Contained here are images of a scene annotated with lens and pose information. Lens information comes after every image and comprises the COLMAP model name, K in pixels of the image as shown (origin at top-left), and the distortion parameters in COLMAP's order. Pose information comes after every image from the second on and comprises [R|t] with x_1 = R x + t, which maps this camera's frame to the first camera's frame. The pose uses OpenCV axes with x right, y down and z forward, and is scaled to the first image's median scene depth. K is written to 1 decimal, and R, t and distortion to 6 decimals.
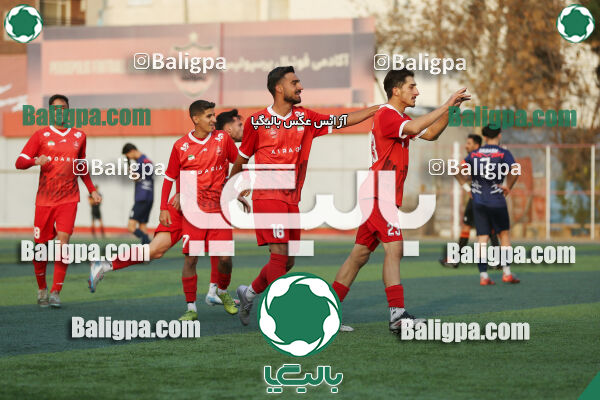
lens RADIAL K [[2821.9, 0, 300.0], [0, 2821.9, 194.4], [0, 0, 1]] dist [0.484771, 0.000000]
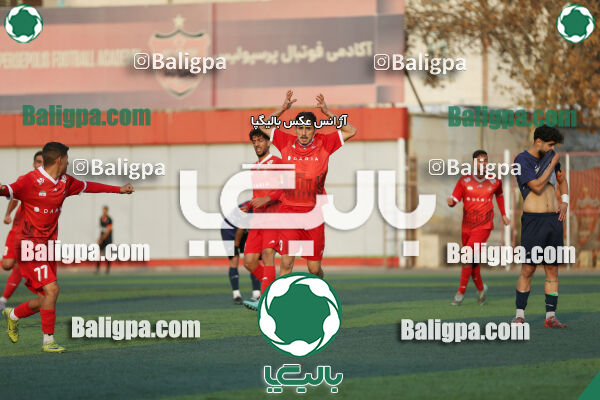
lens RADIAL K [[4316.5, 0, 302.5], [0, 4316.5, 191.3], [0, 0, 1]] dist [2.555367, 0.000000]
pose [[0.999960, -0.008910, 0.001166, -0.004396], [0.008921, 0.999912, -0.009868, 0.005023], [-0.001078, 0.009878, 0.999951, -0.233341]]
